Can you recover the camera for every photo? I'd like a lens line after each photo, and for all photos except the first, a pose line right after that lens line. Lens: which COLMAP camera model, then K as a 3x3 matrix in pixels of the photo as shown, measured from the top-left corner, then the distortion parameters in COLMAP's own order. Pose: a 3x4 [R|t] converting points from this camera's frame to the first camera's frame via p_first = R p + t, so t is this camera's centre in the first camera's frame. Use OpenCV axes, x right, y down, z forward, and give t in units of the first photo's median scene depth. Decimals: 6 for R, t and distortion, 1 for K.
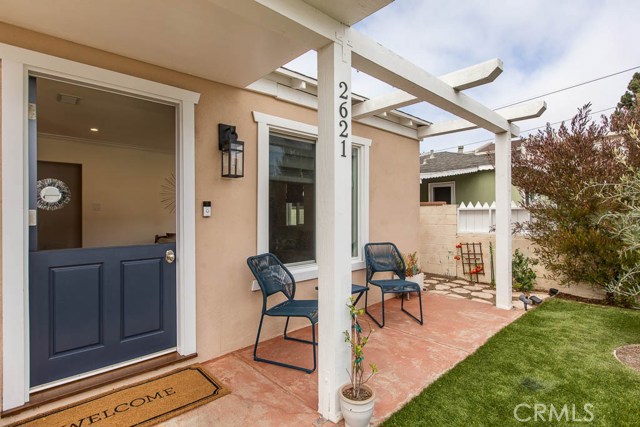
lens RADIAL K [[317.1, 0, 320.2], [0, 317.1, 210.6], [0, 0, 1]] dist [0.004942, 0.000256]
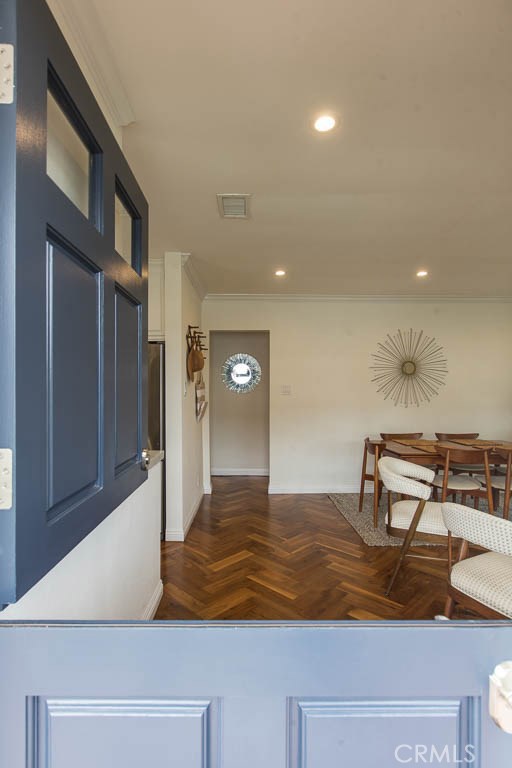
lens RADIAL K [[380.6, 0, 255.7], [0, 380.6, 386.2], [0, 0, 1]] dist [0.004942, 0.000256]
pose [[0.746762, -0.001305, -0.665090, -0.192903], [0.000837, 0.999999, -0.001023, -0.018242], [0.665091, 0.000207, 0.746762, 0.323226]]
